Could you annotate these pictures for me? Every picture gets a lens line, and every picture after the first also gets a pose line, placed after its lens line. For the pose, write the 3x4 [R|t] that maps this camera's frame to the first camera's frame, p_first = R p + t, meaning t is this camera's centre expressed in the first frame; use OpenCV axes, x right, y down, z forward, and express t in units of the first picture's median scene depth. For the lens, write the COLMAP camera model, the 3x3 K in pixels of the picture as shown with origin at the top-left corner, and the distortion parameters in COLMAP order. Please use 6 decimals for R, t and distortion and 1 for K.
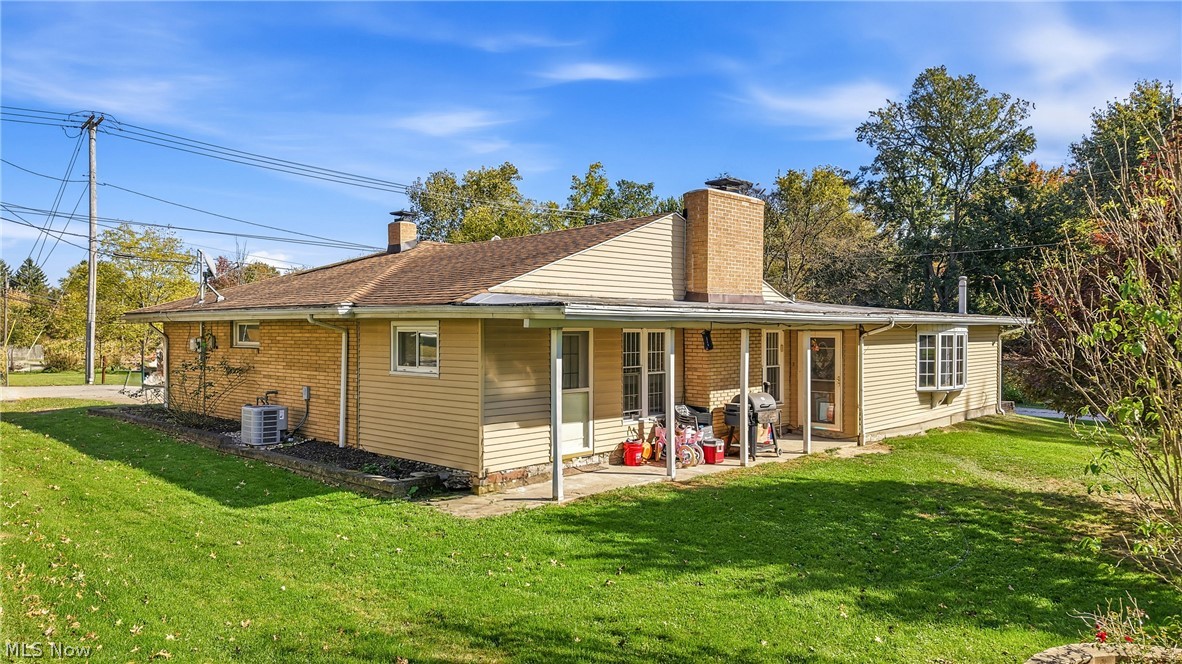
lens RADIAL K [[769.2, 0, 591.0], [0, 769.2, 332.0], [0, 0, 1]] dist [0.027284, -0.002185]
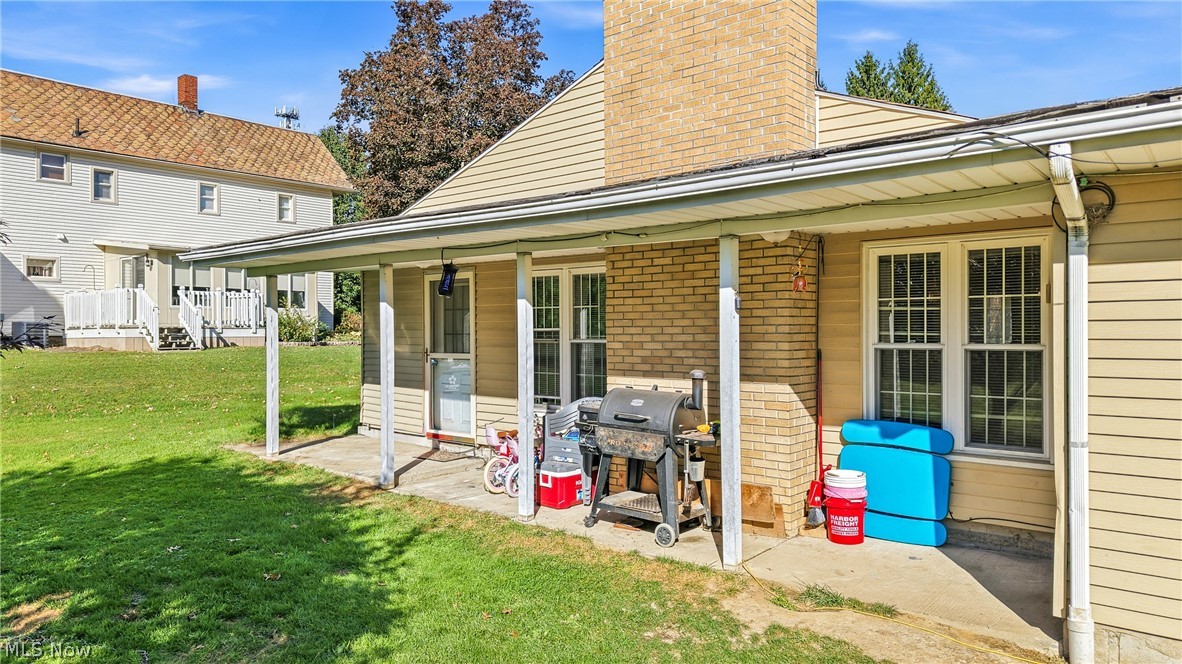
lens RADIAL K [[769.2, 0, 591.0], [0, 769.2, 332.0], [0, 0, 1]] dist [0.027284, -0.002185]
pose [[0.030227, 0.026322, -0.999196, 0.631730], [0.034175, 0.999042, 0.027352, 0.026940], [0.998959, -0.034974, 0.029299, 0.902220]]
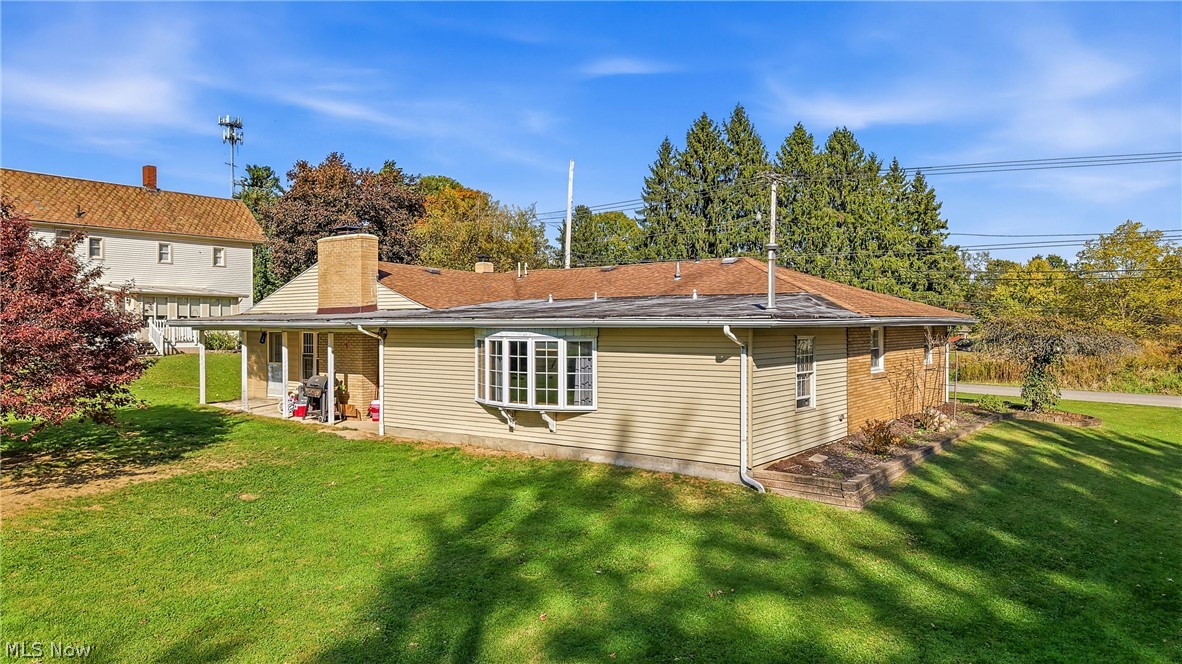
lens RADIAL K [[778.2, 0, 591.0], [0, 778.2, 332.0], [0, 0, 1]] dist [0.022611, -0.000268]
pose [[0.083779, 0.030965, -0.996003, 1.632148], [0.029191, 0.999012, 0.033514, -0.038855], [0.996057, -0.031882, 0.082793, 1.314335]]
